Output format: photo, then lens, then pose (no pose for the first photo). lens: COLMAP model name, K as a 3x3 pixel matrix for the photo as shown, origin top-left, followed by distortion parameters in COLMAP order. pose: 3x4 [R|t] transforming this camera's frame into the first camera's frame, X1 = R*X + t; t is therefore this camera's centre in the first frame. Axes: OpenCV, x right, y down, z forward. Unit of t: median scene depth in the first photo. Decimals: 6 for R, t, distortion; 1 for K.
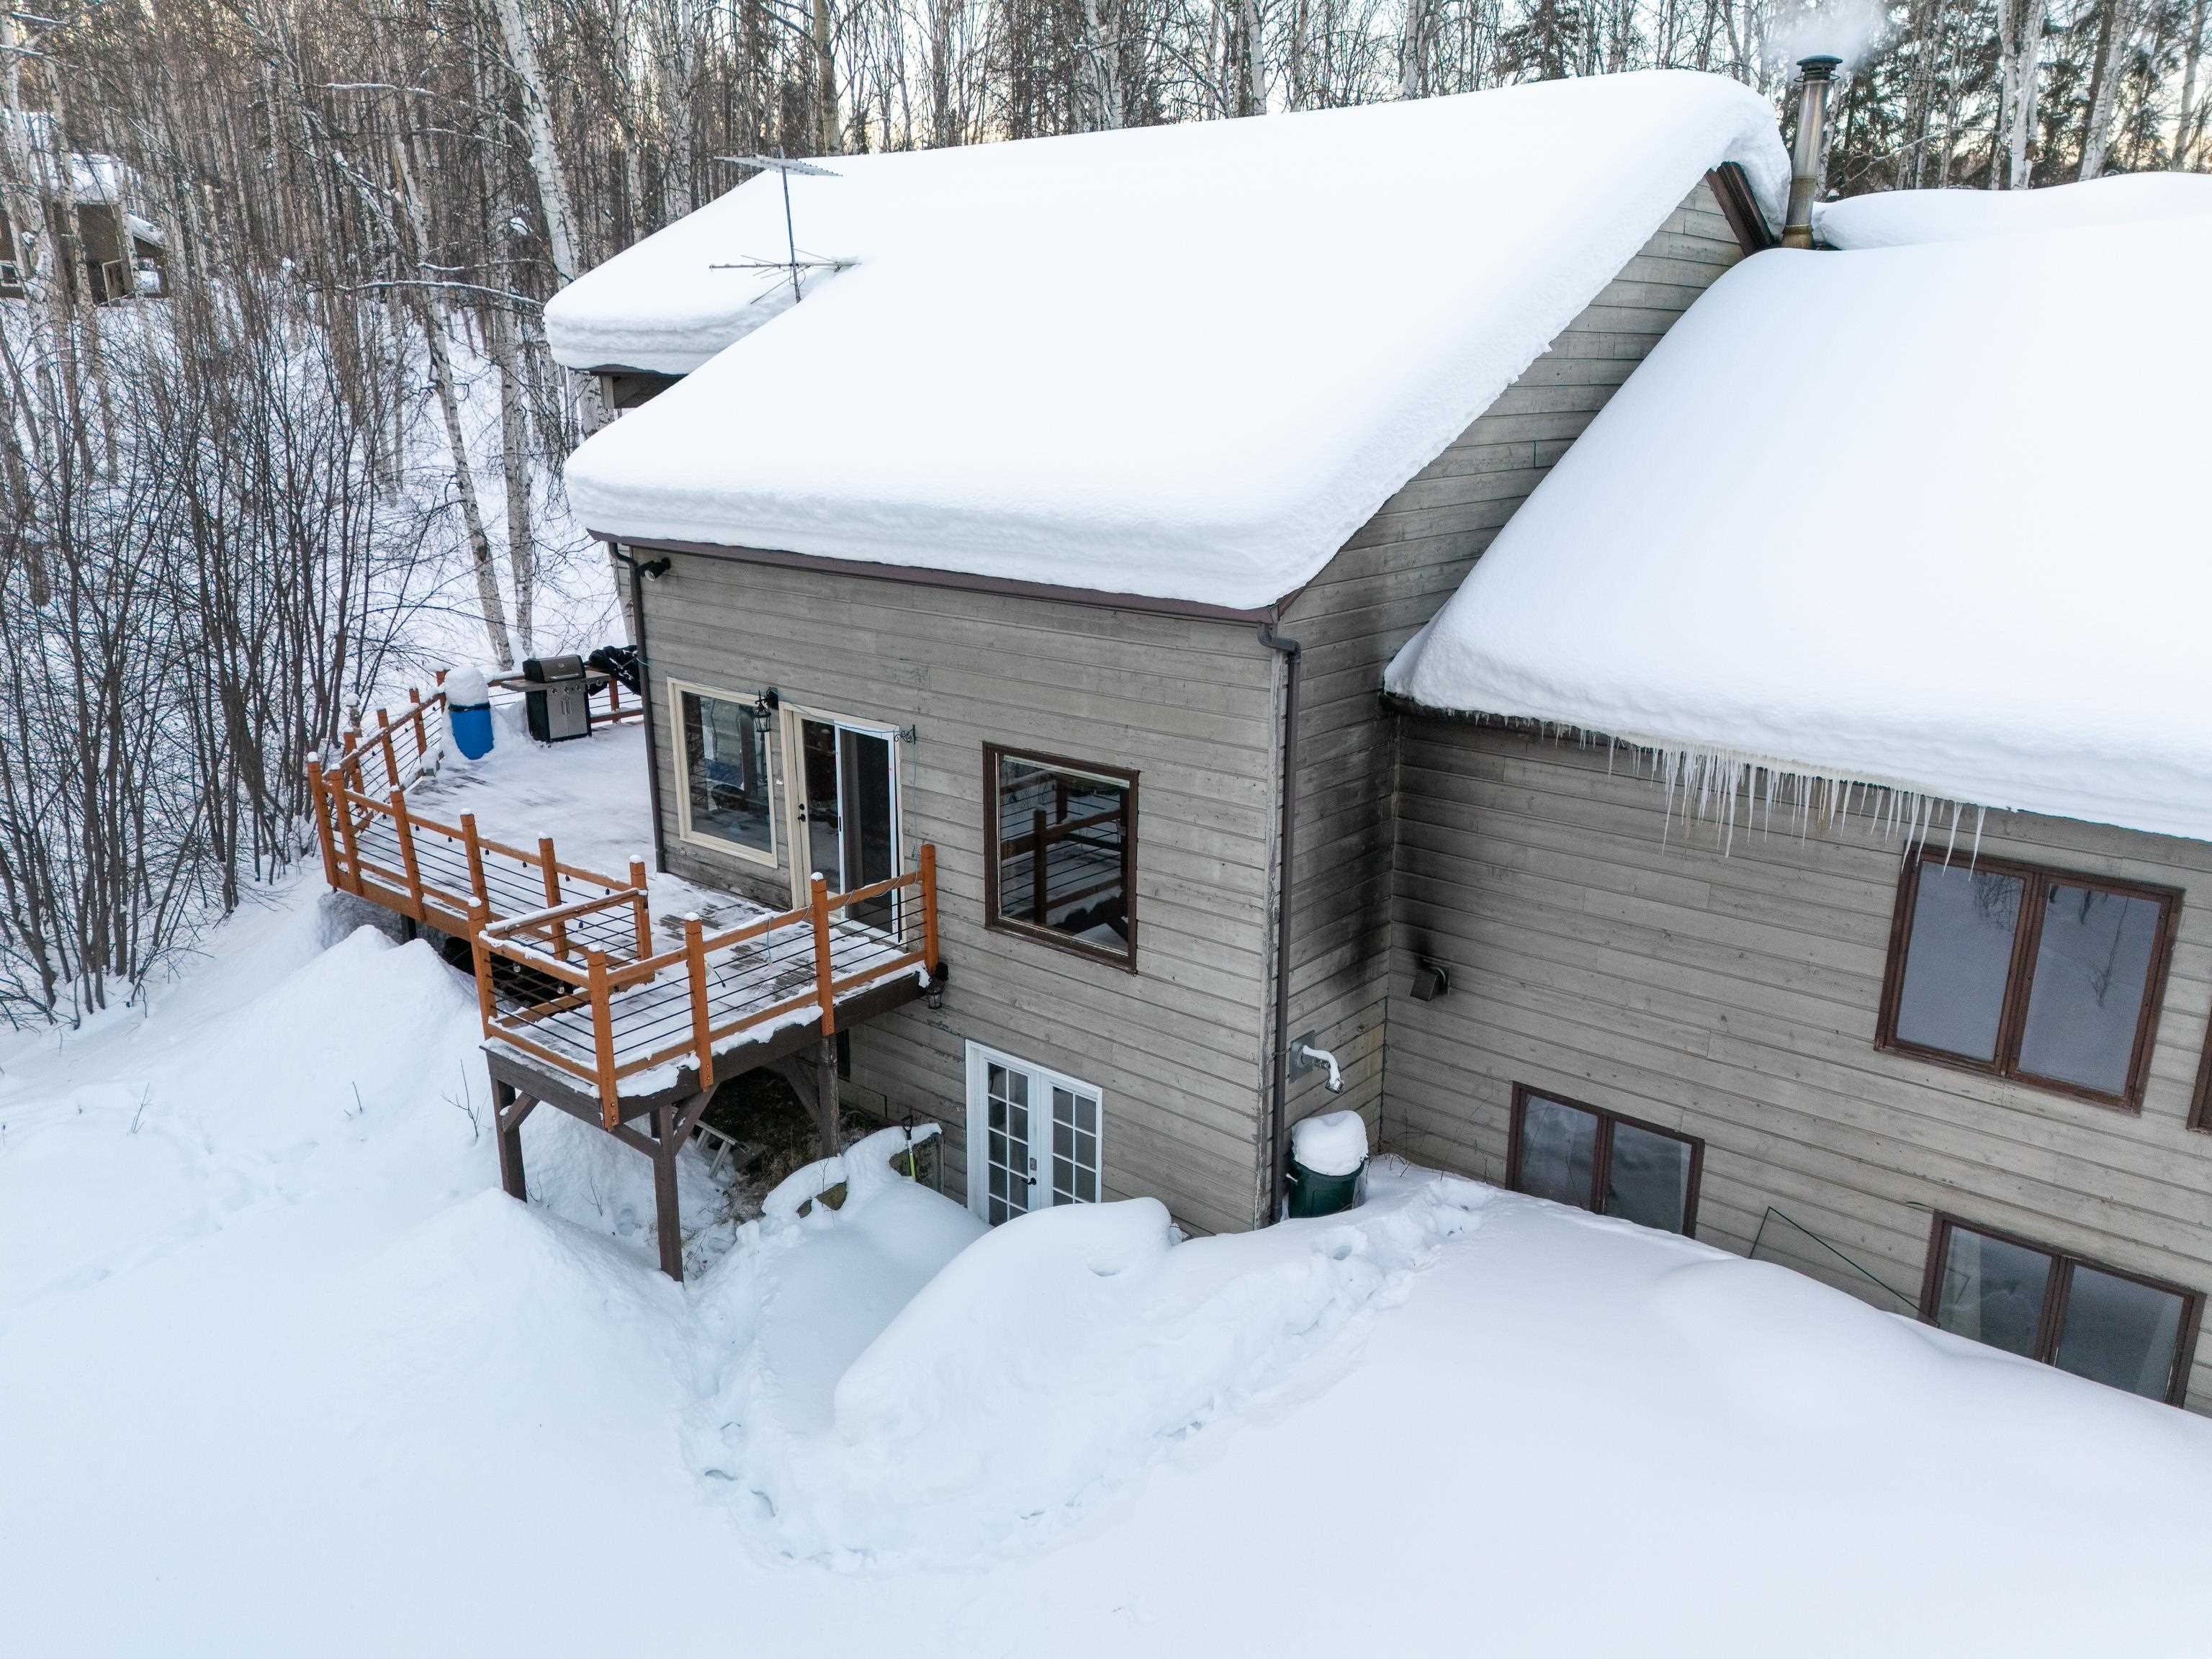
lens RADIAL K [[1618.1, 0, 1106.0], [0, 1618.1, 829.5], [0, 0, 1]] dist [0.124657, -0.163568]
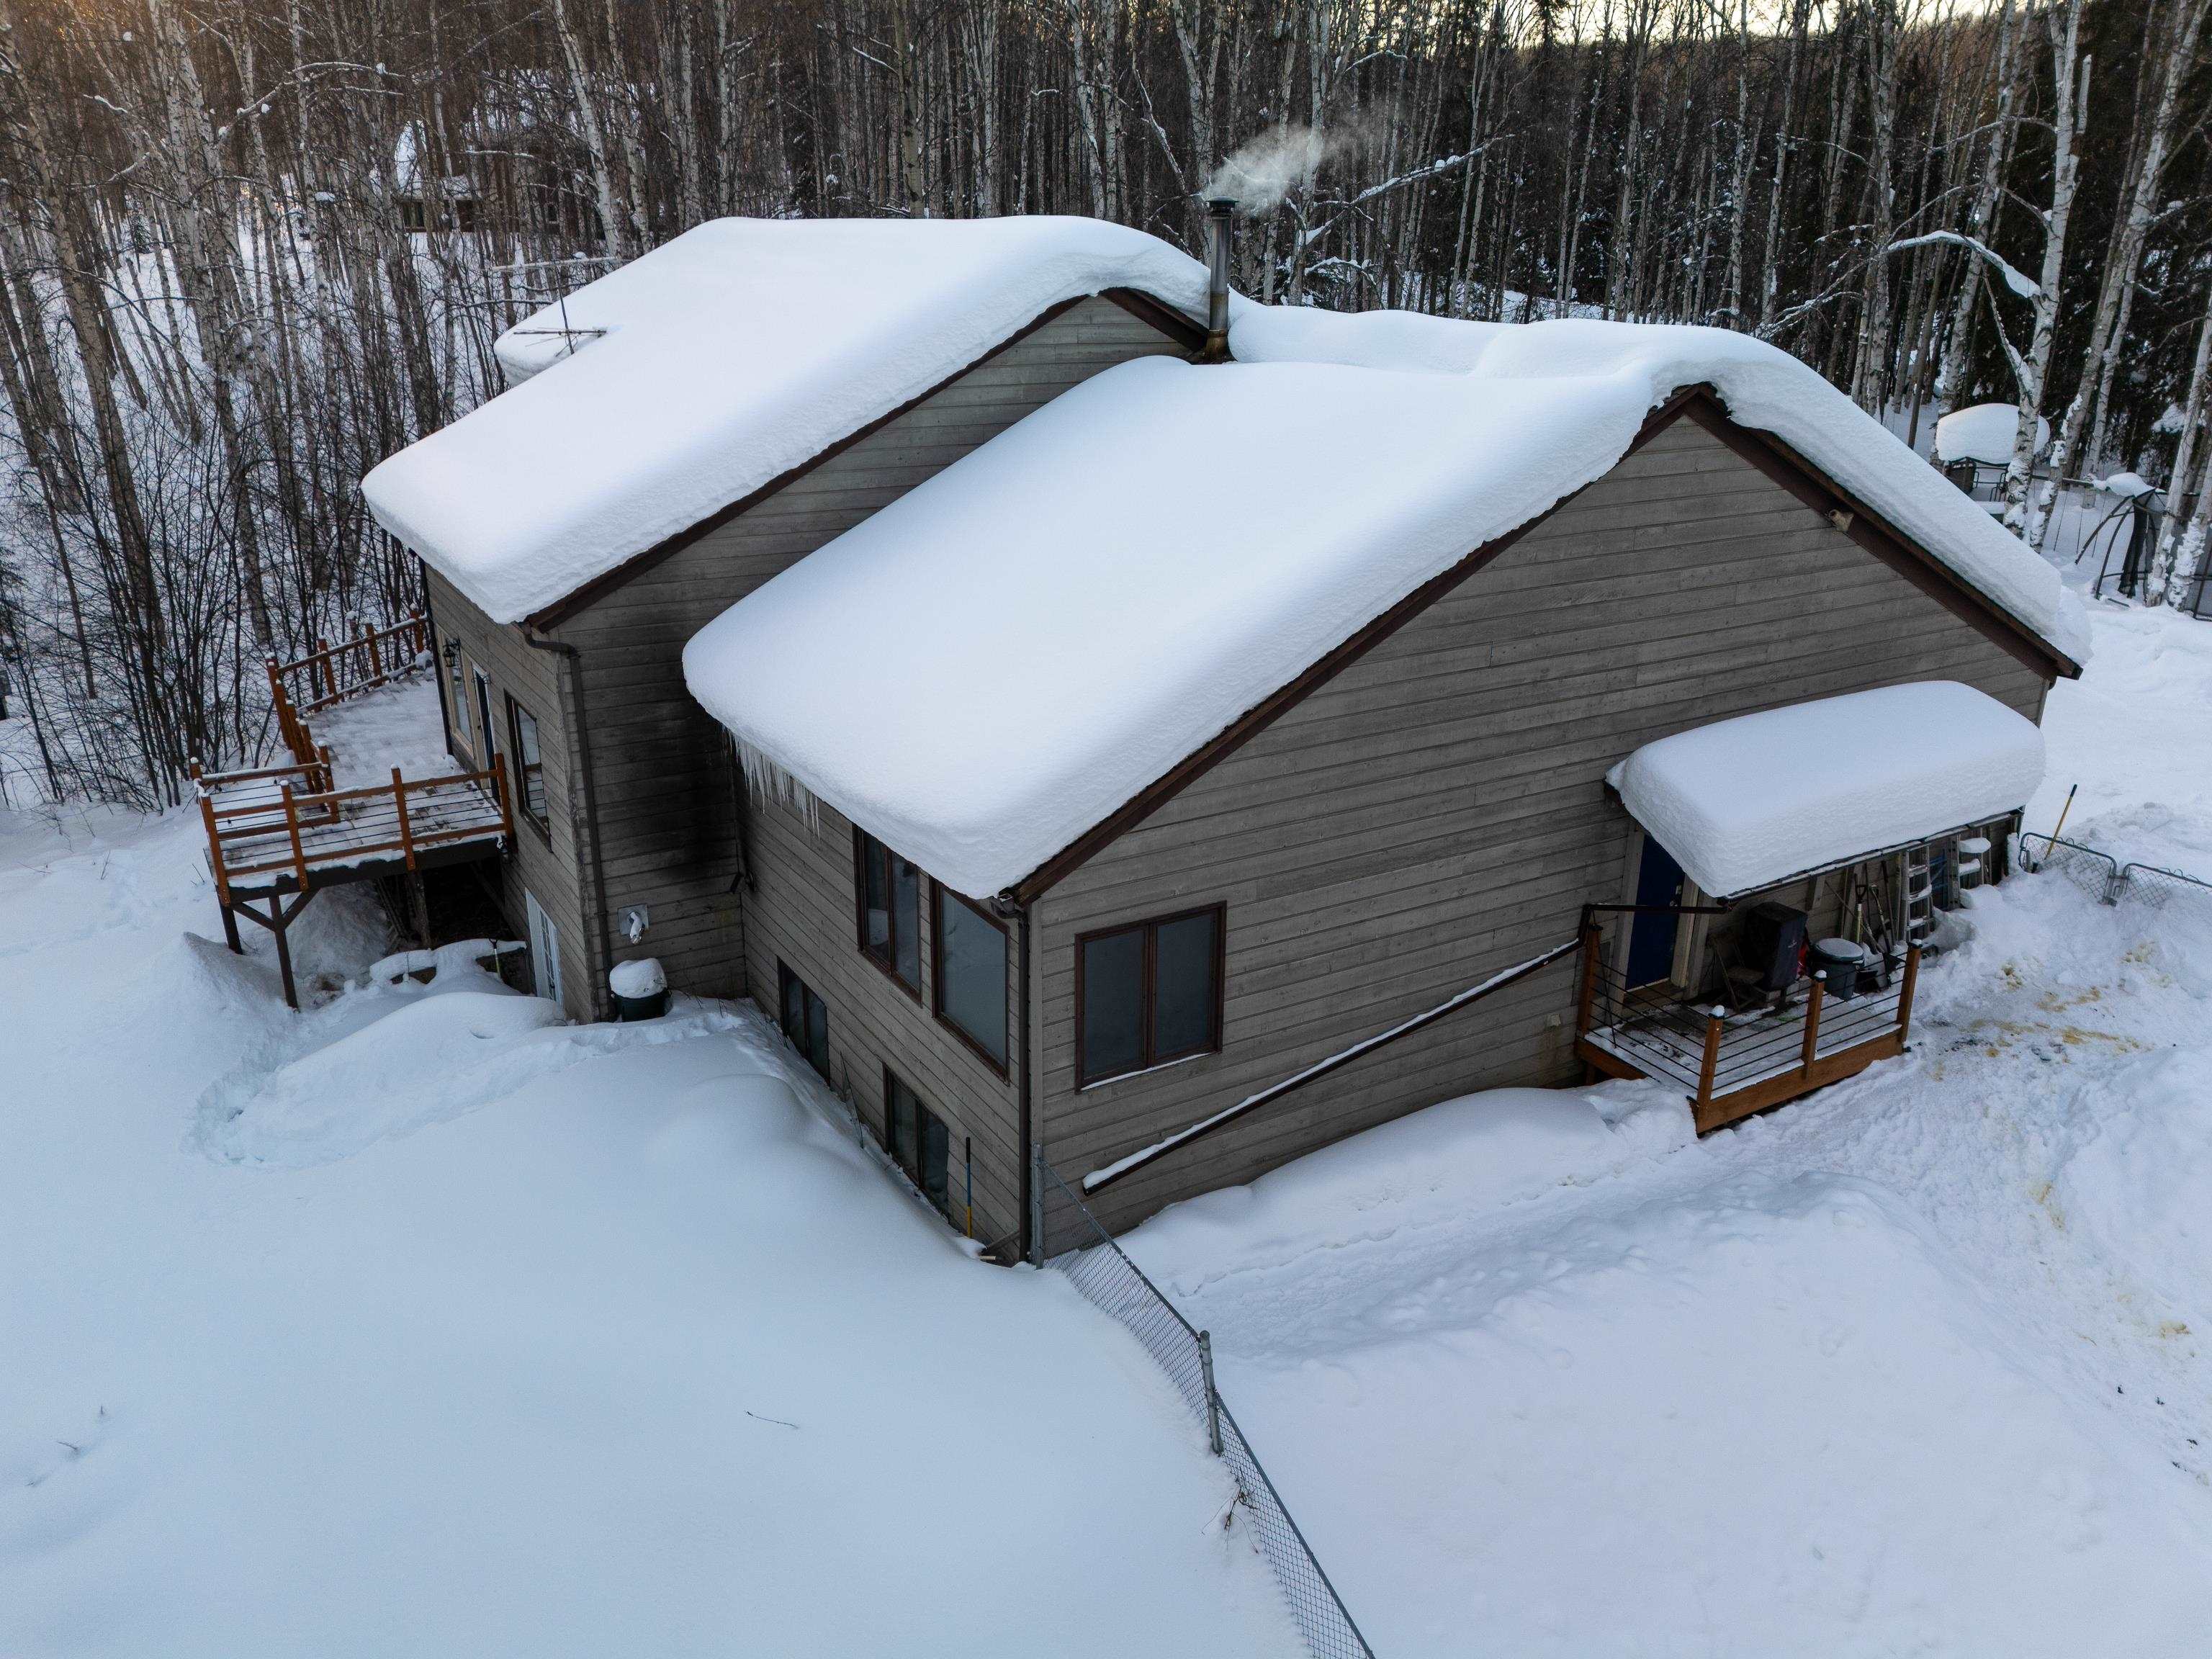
lens RADIAL K [[1618.1, 0, 1106.0], [0, 1618.1, 829.5], [0, 0, 1]] dist [0.124657, -0.163568]
pose [[0.939910, 0.113703, -0.321932, 0.940194], [-0.093540, 0.992596, 0.077476, -0.093101], [0.328358, -0.042707, 0.943587, -0.248840]]
